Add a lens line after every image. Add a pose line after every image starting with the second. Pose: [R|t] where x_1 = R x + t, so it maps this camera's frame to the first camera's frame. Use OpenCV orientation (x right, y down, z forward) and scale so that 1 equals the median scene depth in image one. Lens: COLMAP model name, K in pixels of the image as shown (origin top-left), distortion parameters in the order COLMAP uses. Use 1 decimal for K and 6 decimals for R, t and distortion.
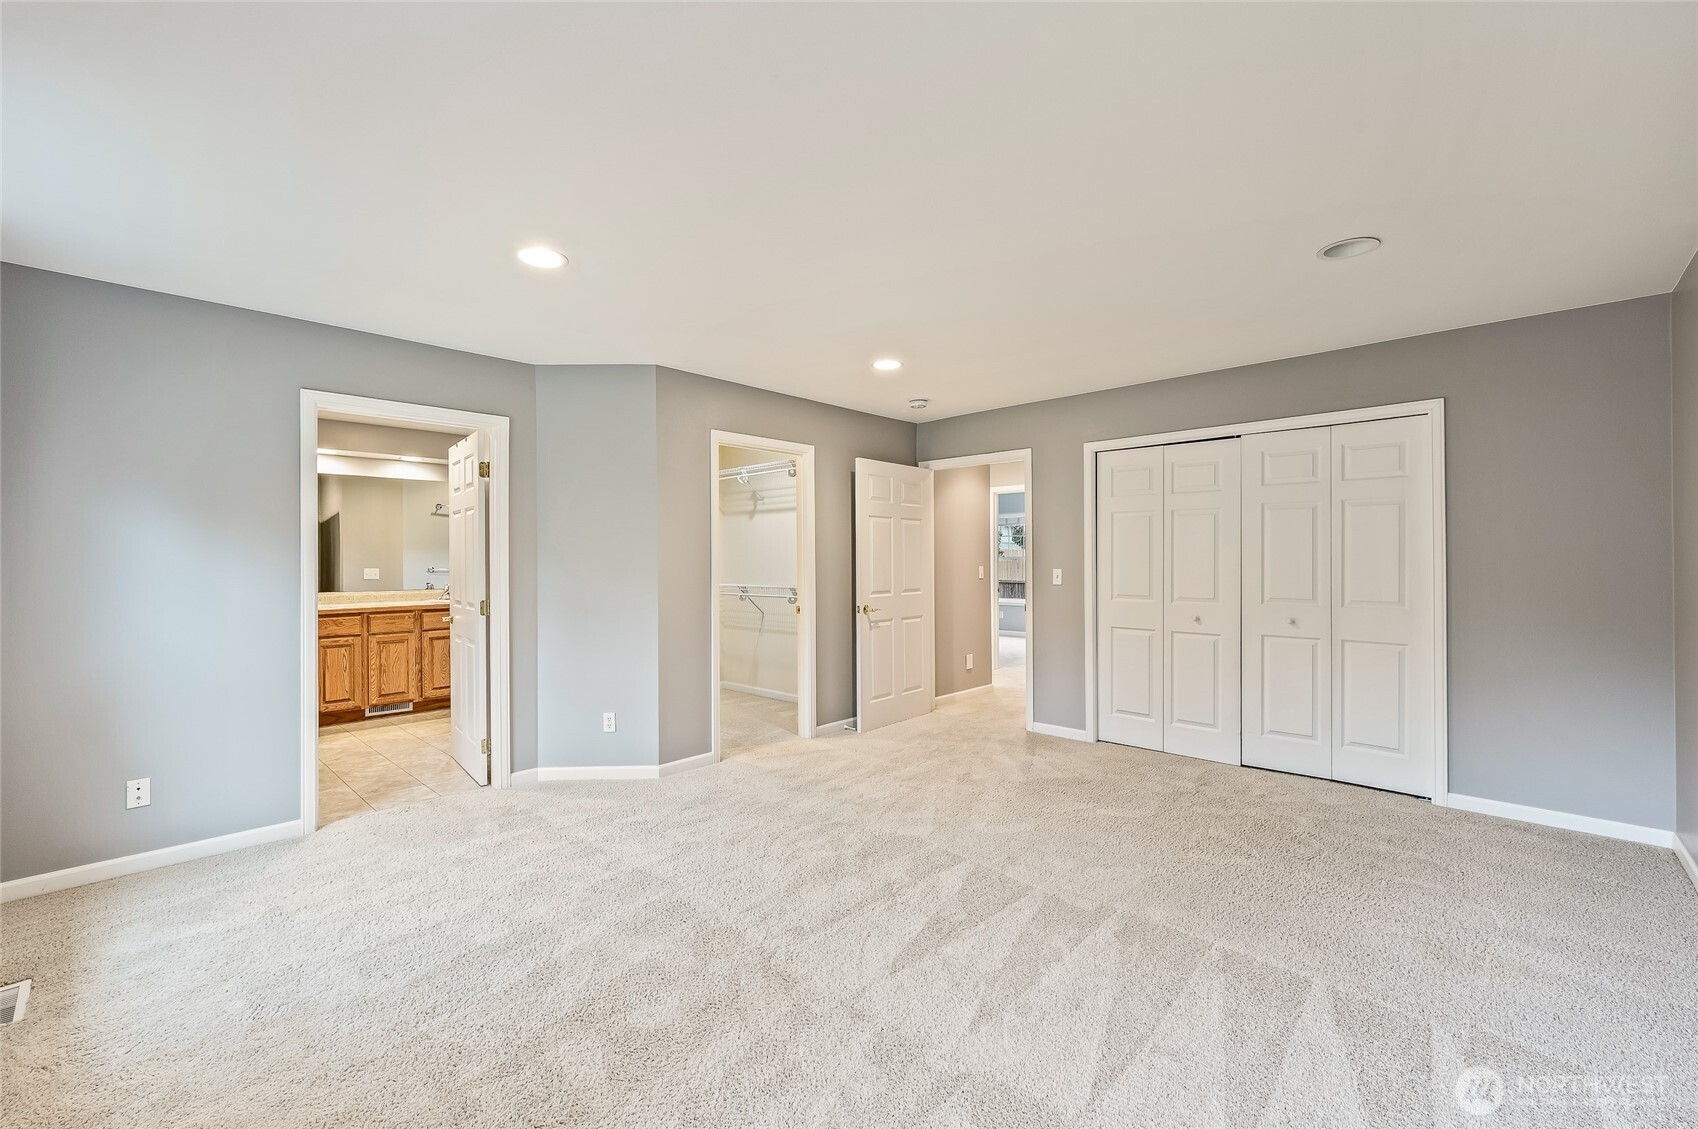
lens RADIAL K [[693.6, 0, 849.0], [0, 693.6, 564.5], [0, 0, 1]] dist [-0.000824, -0.000120]
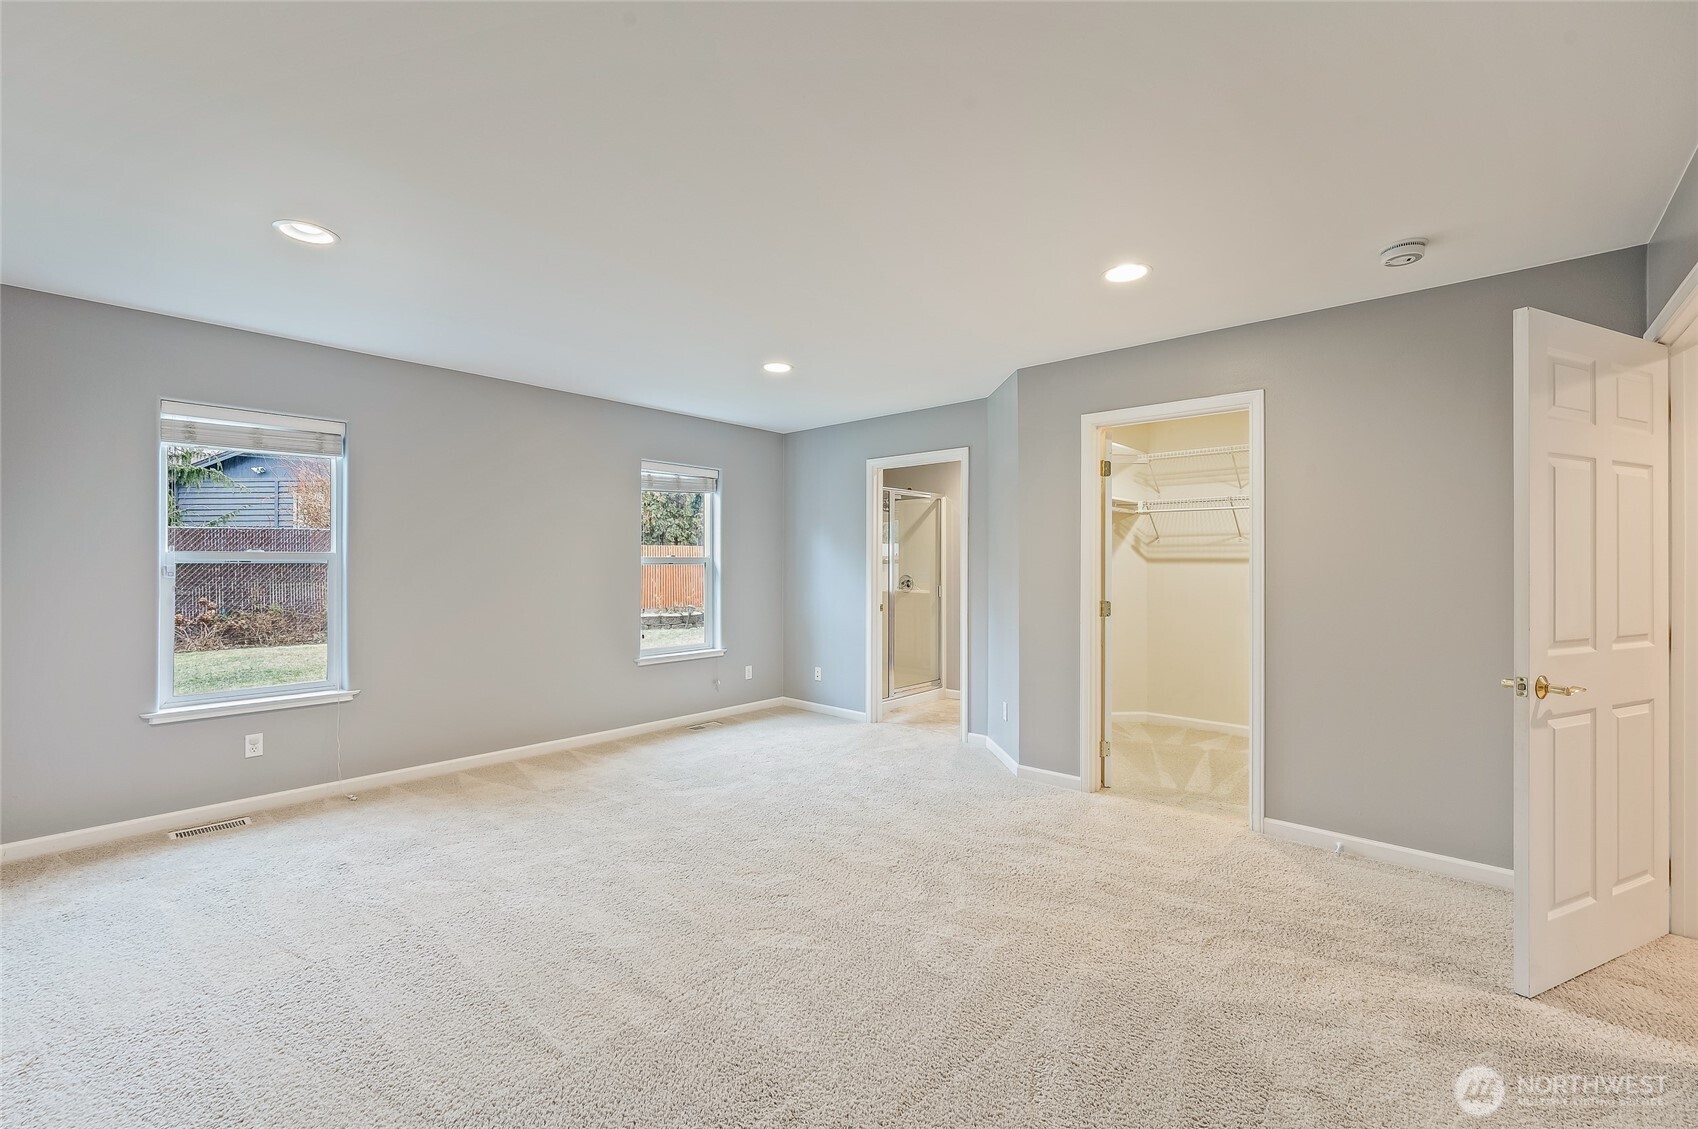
lens RADIAL K [[693.6, 0, 849.0], [0, 693.6, 564.5], [0, 0, 1]] dist [-0.000824, -0.000120]
pose [[0.041131, 0.005257, -0.999140, 0.726074], [-0.015919, 0.999863, 0.004605, -0.002670], [0.999027, 0.015716, 0.041209, 0.710321]]
